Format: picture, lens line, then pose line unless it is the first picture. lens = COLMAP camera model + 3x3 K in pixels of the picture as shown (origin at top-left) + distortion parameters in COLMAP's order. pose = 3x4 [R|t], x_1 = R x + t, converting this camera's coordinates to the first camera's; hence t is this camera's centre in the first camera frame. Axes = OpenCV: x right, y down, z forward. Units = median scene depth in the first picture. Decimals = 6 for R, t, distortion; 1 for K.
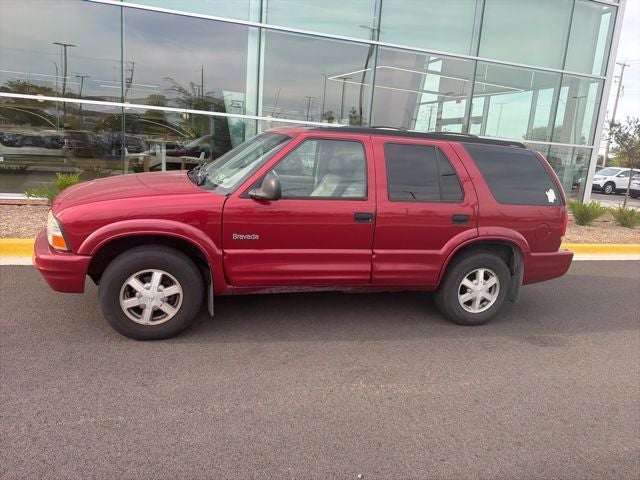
lens RADIAL K [[458.0, 0, 317.4], [0, 458.0, 233.5], [0, 0, 1]] dist [0.003130, -0.005007]
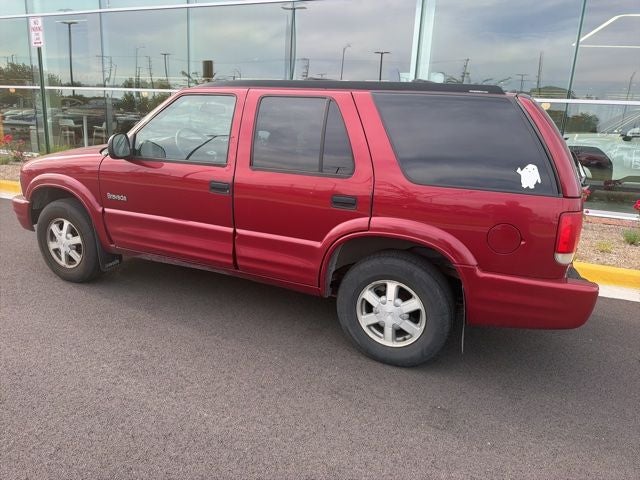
lens RADIAL K [[450.6, 0, 317.7], [0, 450.6, 237.4], [0, 0, 1]] dist [0.000741, -0.006101]
pose [[0.770900, 0.120135, -0.625524, 0.702880], [-0.123551, 0.991604, 0.038177, 0.002756], [0.624858, 0.047853, 0.779270, 0.441709]]
